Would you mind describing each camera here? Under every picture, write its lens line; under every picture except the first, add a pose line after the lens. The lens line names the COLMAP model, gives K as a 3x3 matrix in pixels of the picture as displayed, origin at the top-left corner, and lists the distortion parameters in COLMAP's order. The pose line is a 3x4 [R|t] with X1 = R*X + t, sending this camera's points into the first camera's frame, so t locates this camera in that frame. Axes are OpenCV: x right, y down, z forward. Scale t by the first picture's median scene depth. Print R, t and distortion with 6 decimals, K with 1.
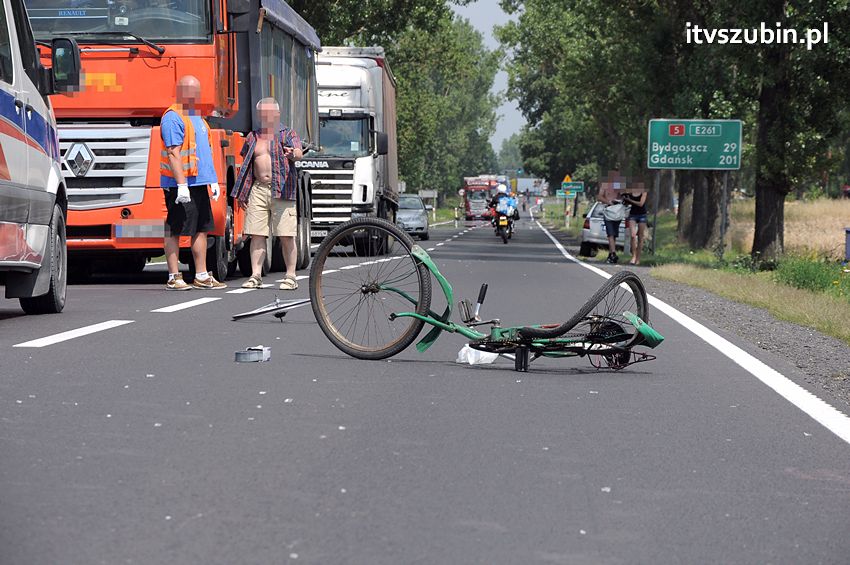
lens RADIAL K [[2468.2, 0, 430.7], [0, 2468.2, 292.5], [0, 0, 1]] dist [0.652343, 0.609908]
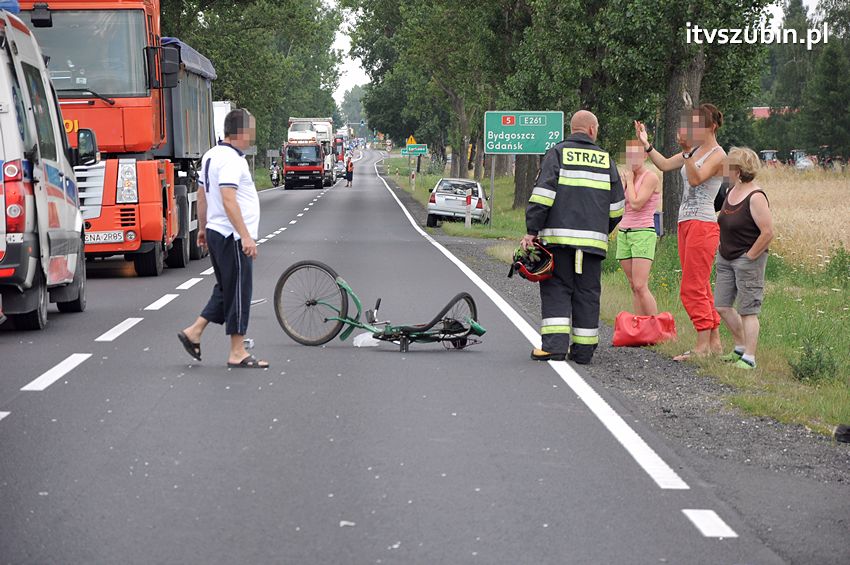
lens RADIAL K [[2463.2, 0, 425.0], [0, 2463.2, 282.5], [0, 0, 1]] dist [0.668274, 0.352095]
pose [[0.998042, -0.016094, 0.060442, -0.035698], [0.015147, 0.999756, 0.016086, -0.030311], [-0.060686, -0.015139, 0.998042, -0.491106]]
